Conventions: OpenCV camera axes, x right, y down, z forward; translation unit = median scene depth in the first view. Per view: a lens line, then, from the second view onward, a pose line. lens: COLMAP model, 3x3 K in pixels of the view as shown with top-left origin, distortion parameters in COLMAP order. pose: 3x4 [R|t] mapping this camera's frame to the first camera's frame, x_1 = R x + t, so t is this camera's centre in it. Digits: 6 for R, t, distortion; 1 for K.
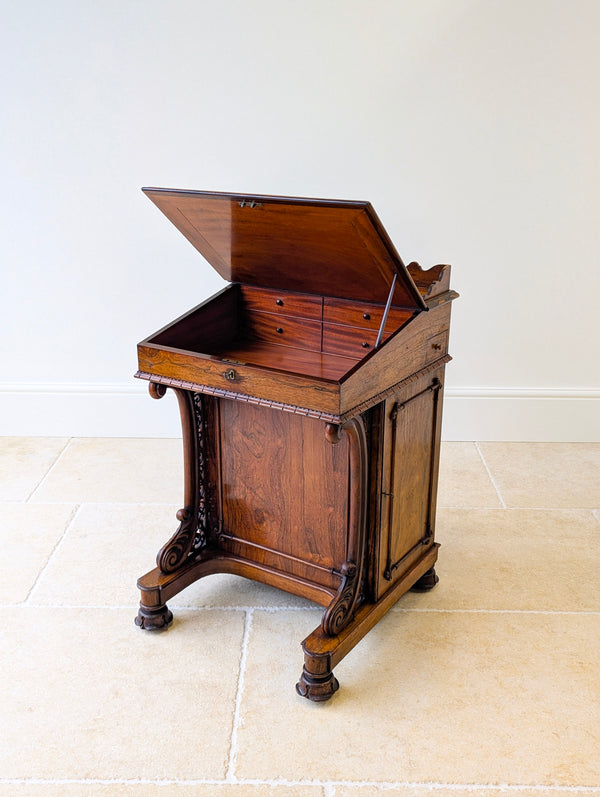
lens RADIAL K [[853.7, 0, 314.2], [0, 853.7, 398.4], [0, 0, 1]] dist [0.044712, -0.022581]
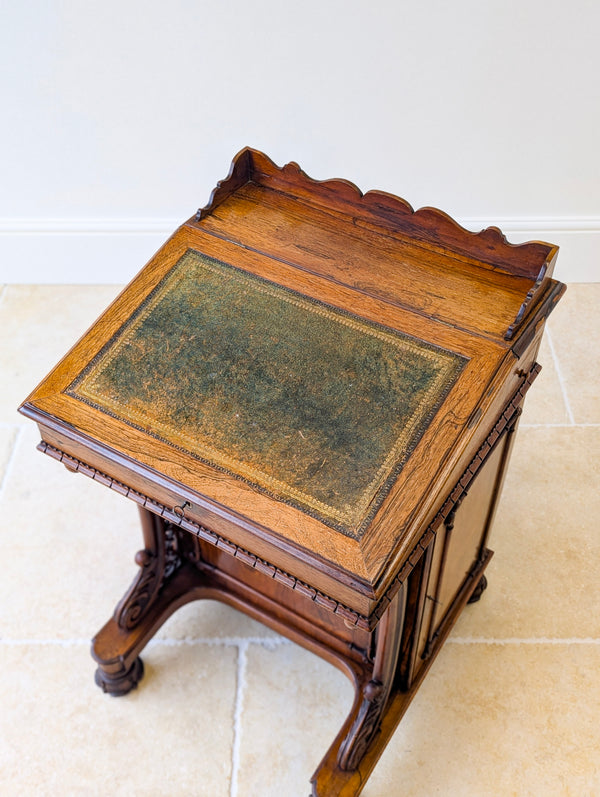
lens RADIAL K [[853.7, 0, 314.2], [0, 853.7, 398.4], [0, 0, 1]] dist [0.044712, -0.022581]
pose [[0.999888, -0.010892, -0.010222, -0.000356], [0.014304, 0.895417, 0.444999, -0.317886], [0.004306, -0.445096, 0.895473, 0.430670]]
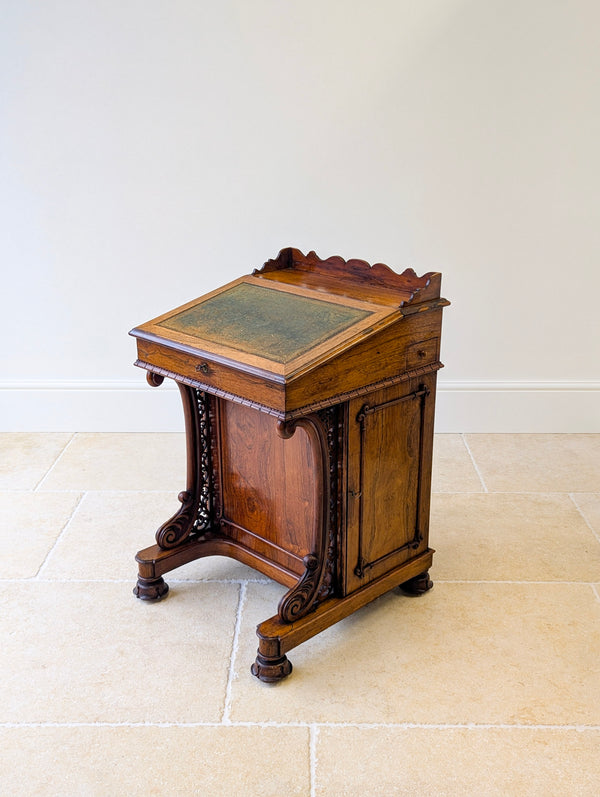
lens RADIAL K [[868.5, 0, 326.0], [0, 868.5, 408.1], [0, 0, 1]] dist [0.039184, 0.006703]
pose [[0.977384, 0.070422, -0.199403, 0.238800], [-0.068196, 0.997509, 0.018017, -0.006544], [0.200175, -0.004011, 0.979752, -0.030960]]
